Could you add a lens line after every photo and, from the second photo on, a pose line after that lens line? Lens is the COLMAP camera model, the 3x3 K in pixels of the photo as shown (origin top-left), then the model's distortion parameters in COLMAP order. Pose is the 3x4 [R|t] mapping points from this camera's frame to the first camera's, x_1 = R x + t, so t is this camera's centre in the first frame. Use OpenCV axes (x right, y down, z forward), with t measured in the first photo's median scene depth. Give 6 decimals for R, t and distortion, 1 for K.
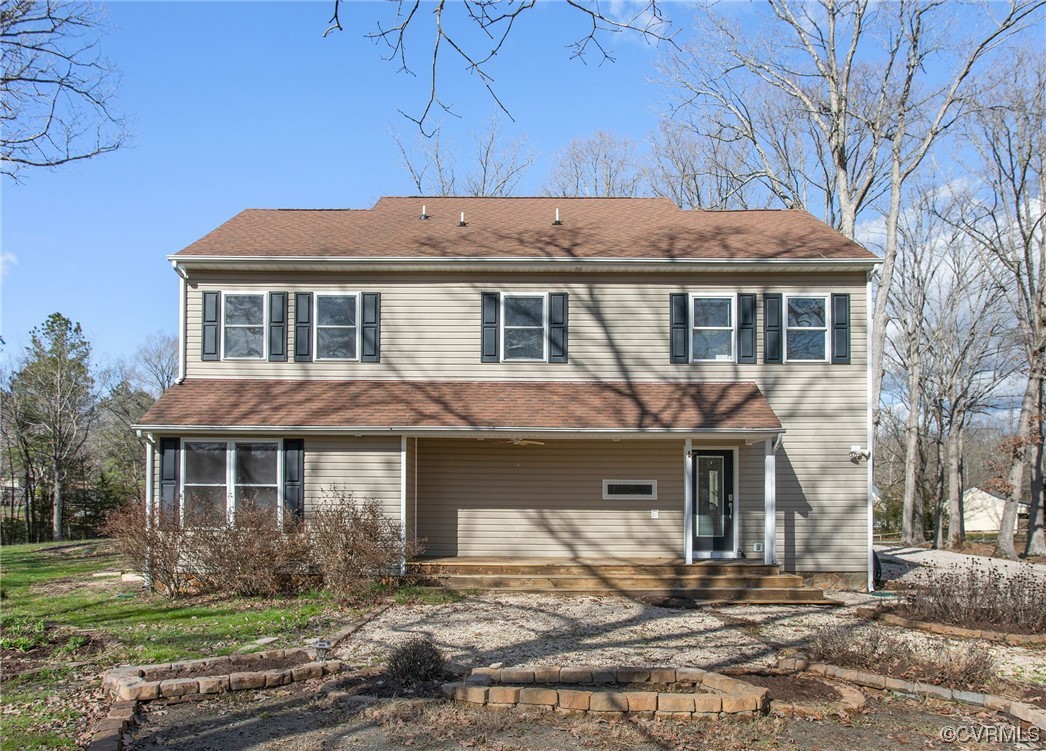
lens RADIAL K [[778.7, 0, 522.8], [0, 778.7, 414.5], [0, 0, 1]] dist [-0.007466, -0.000054]
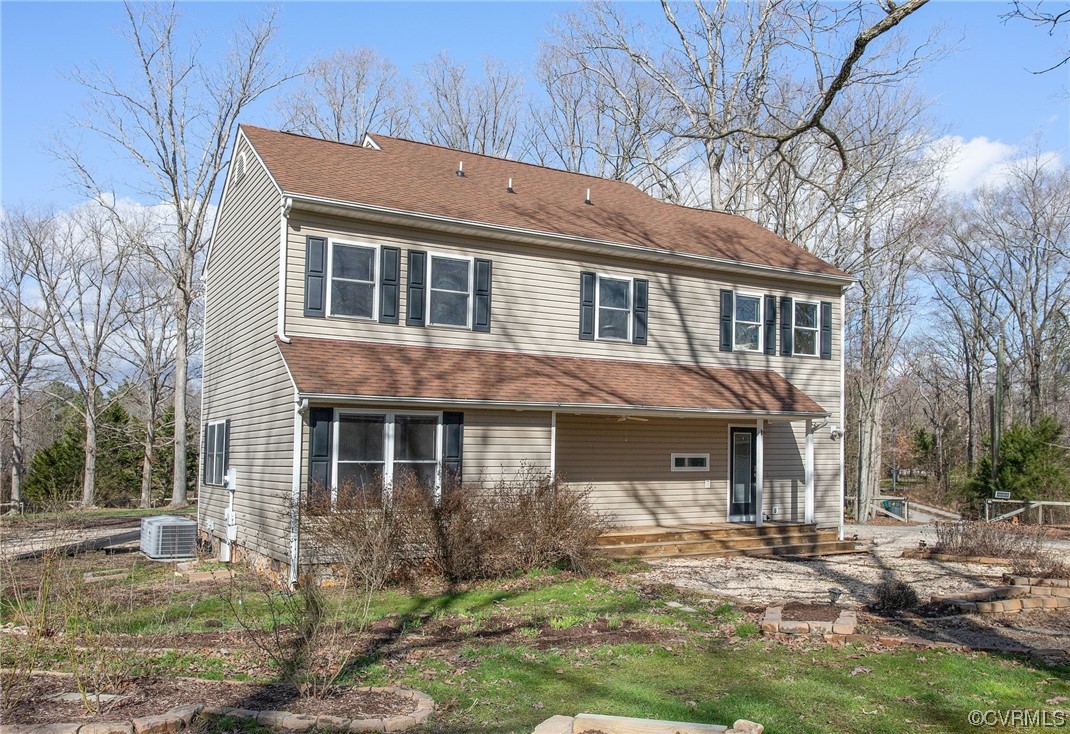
lens RADIAL K [[886.8, 0, 535.0], [0, 886.8, 367.0], [0, 0, 1]] dist [0.000334, -0.001054]
pose [[0.855213, 0.046037, 0.516228, -0.710862], [-0.043363, 0.998911, -0.017244, -0.007984], [-0.516460, -0.007638, 0.856277, 0.031932]]
